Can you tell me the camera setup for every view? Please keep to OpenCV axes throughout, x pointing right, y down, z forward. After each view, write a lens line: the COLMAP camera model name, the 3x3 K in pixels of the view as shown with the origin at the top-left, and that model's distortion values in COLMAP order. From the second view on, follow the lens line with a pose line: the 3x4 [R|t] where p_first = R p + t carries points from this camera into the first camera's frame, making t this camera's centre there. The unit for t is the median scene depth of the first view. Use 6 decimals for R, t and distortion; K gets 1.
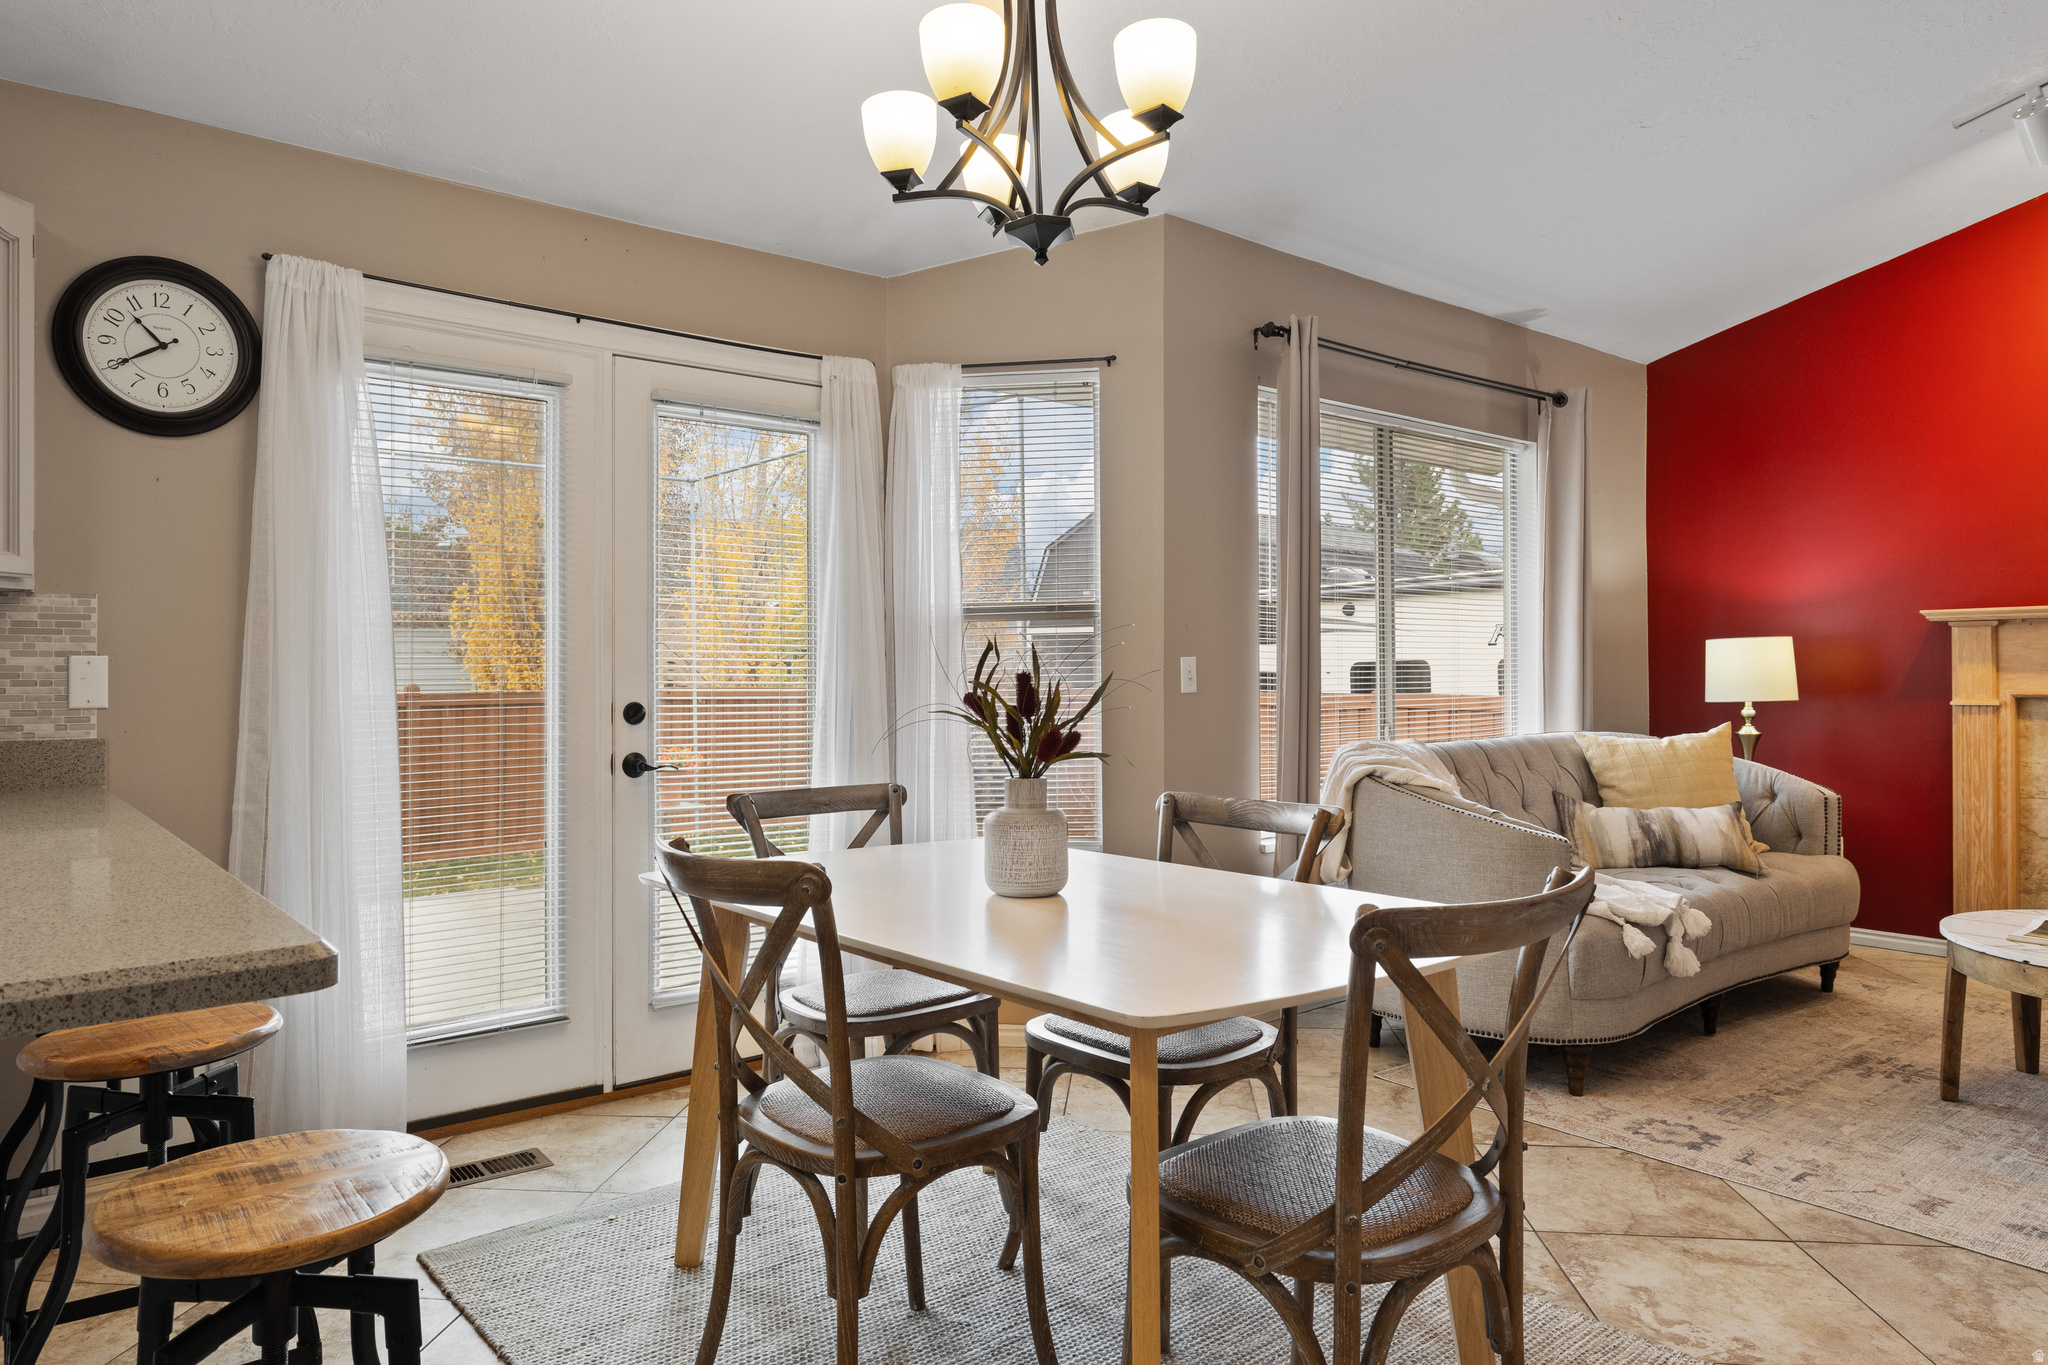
lens RADIAL K [[1284.5, 0, 1006.2], [0, 1284.5, 665.9], [0, 0, 1]] dist [-0.002289, -0.001152]
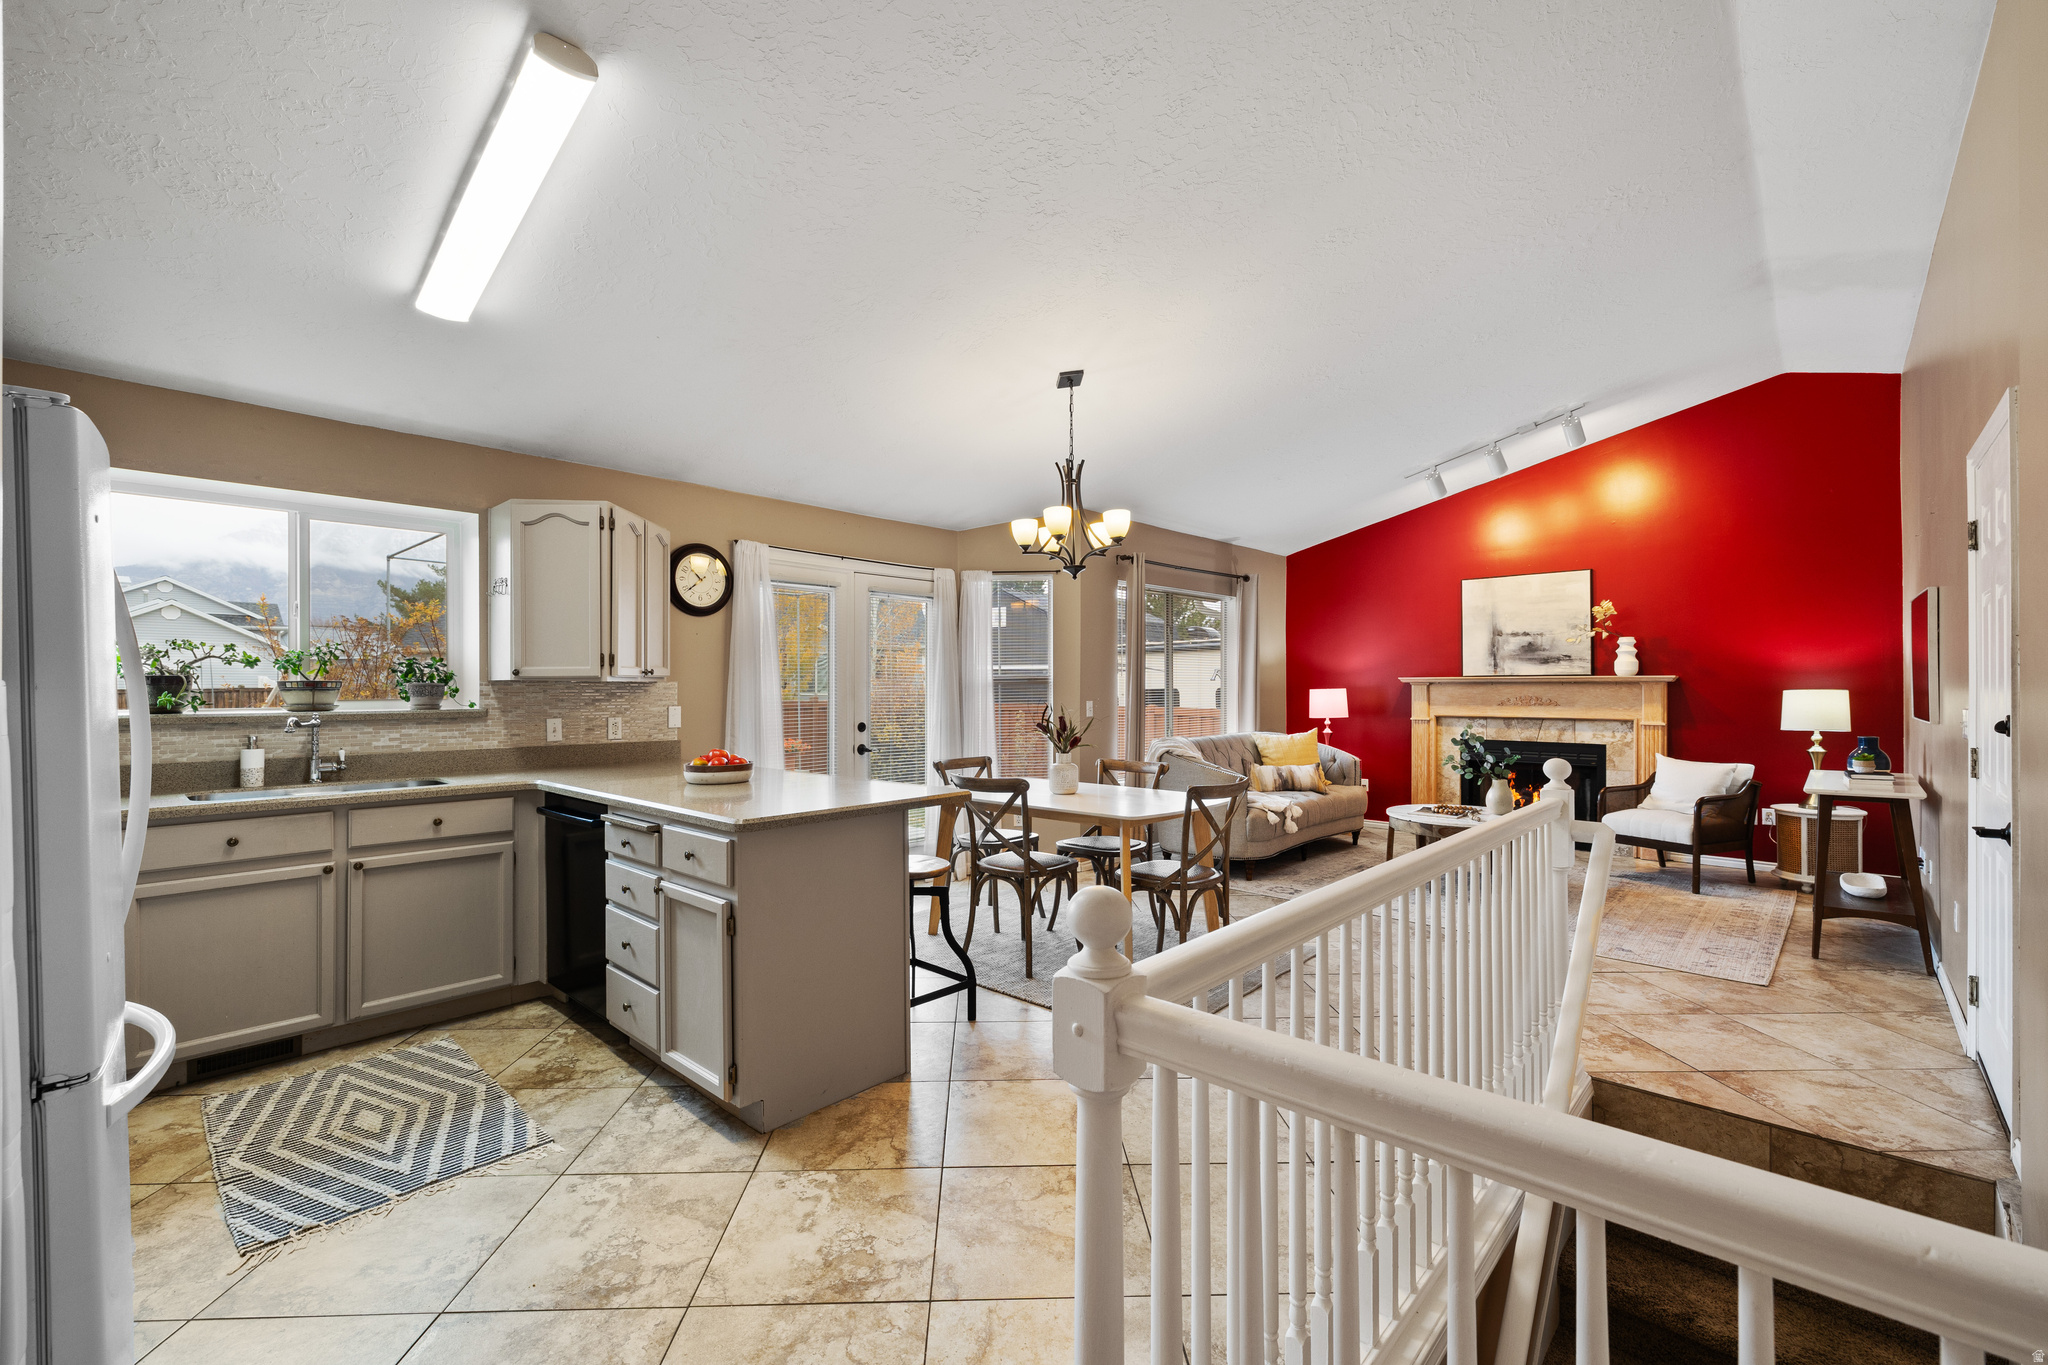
lens RADIAL K [[863.3, 0, 1014.2], [0, 863.3, 684.7], [0, 0, 1]] dist [0.002284, 0.000102]
pose [[0.990383, 0.004593, 0.138276, -0.209965], [-0.005219, 0.999978, 0.004168, -0.042712], [-0.138254, -0.004850, 0.990385, -0.519686]]
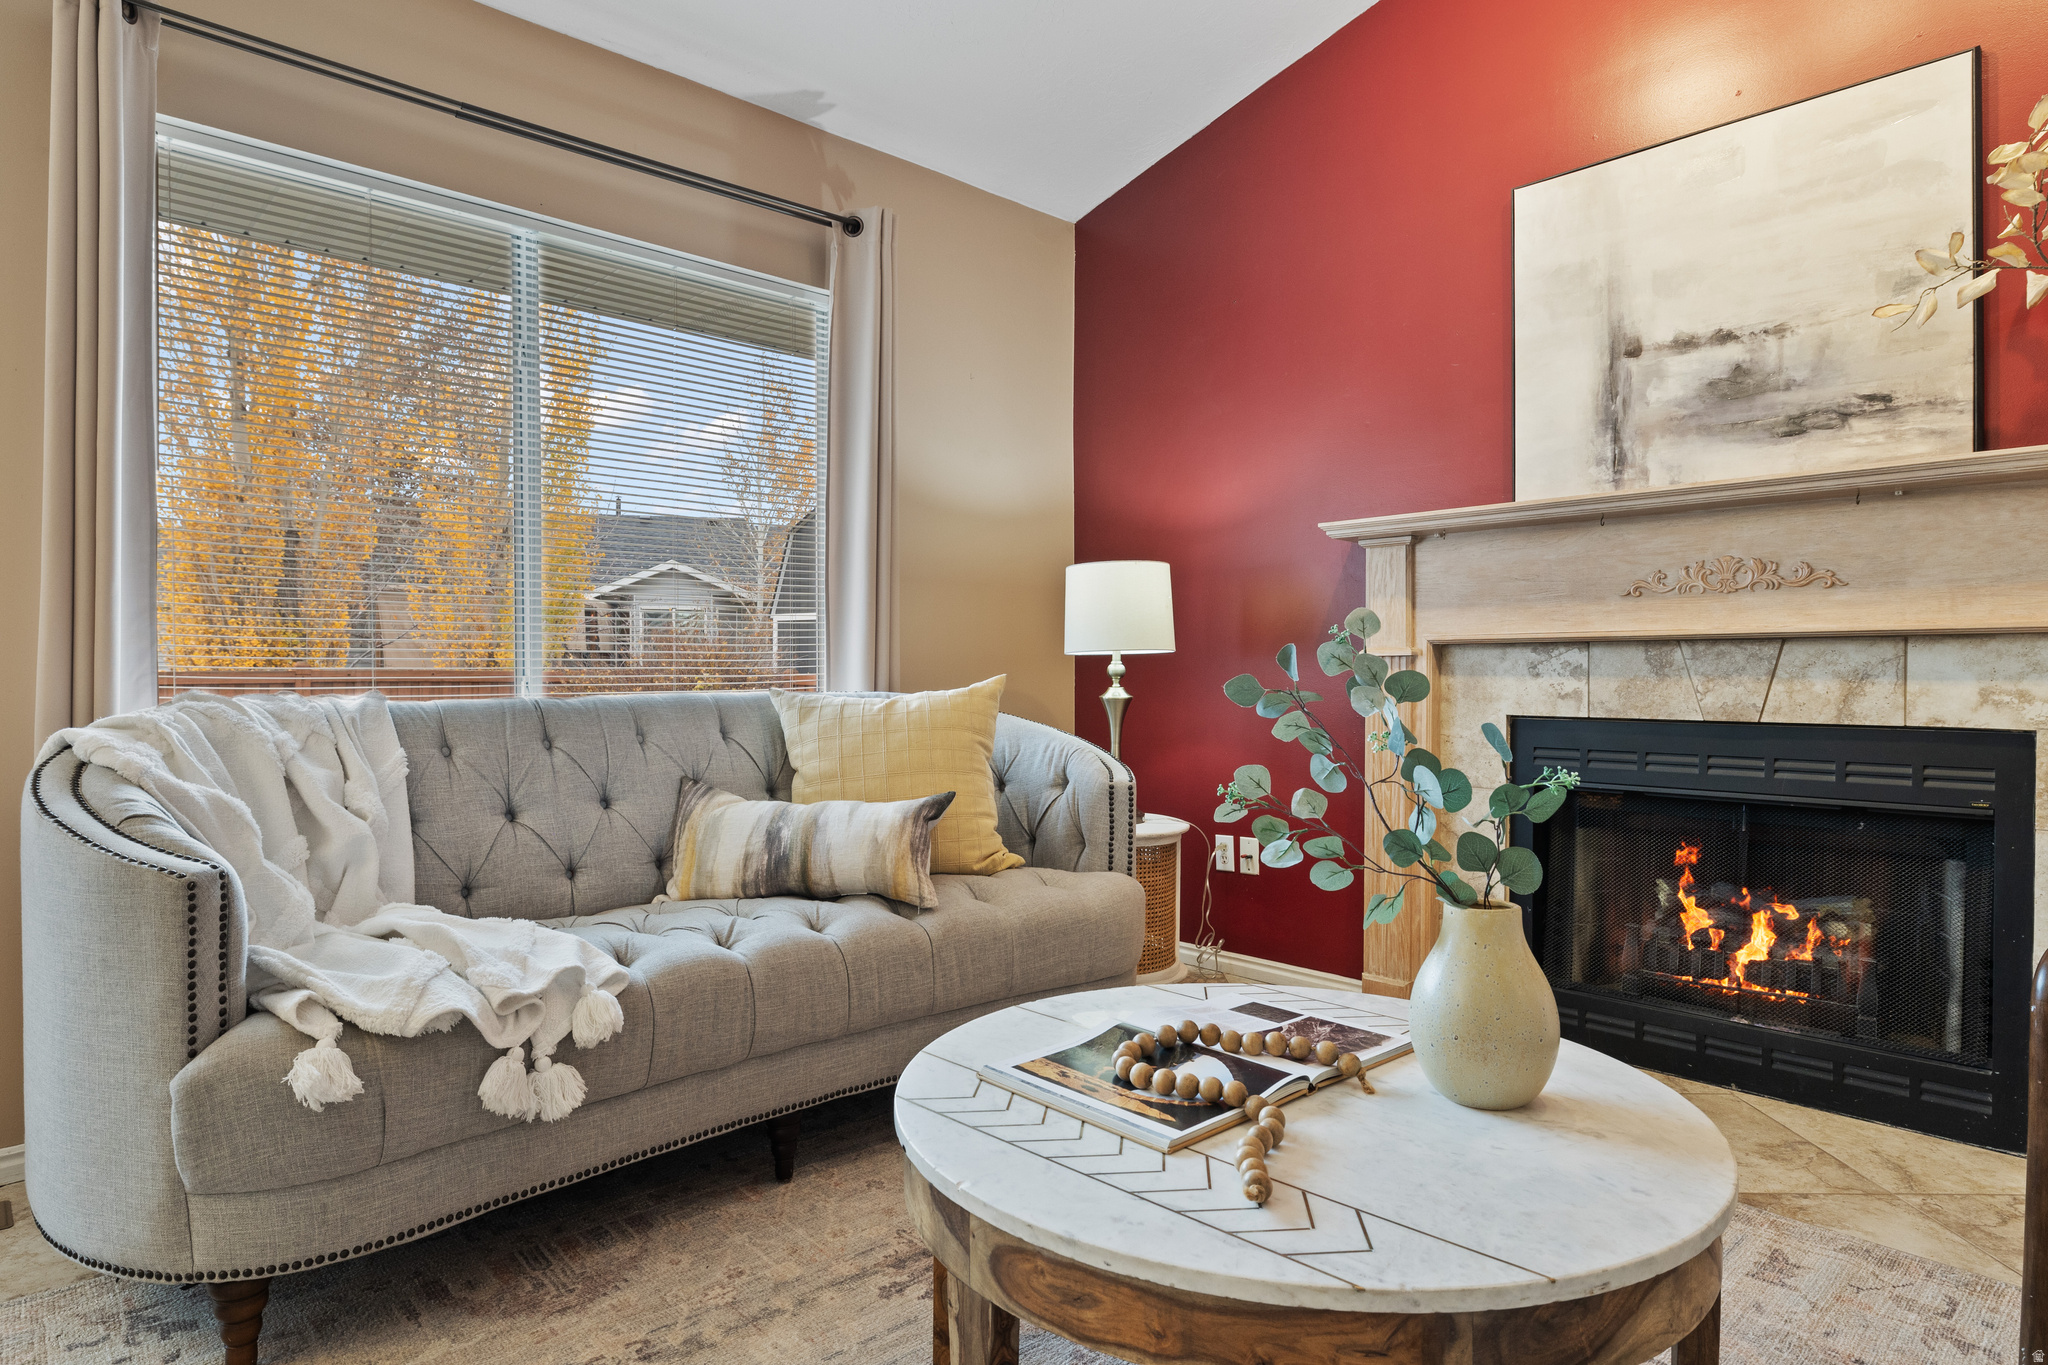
lens RADIAL K [[1153.5, 0, 1022.0], [0, 1153.5, 687.1], [0, 0, 1]] dist [-0.000648, -0.000624]
pose [[0.997472, 0.003896, 0.070947, 0.639100], [-0.004940, 0.999882, 0.014536, 0.049787], [-0.070882, -0.014850, 0.997374, 0.471140]]
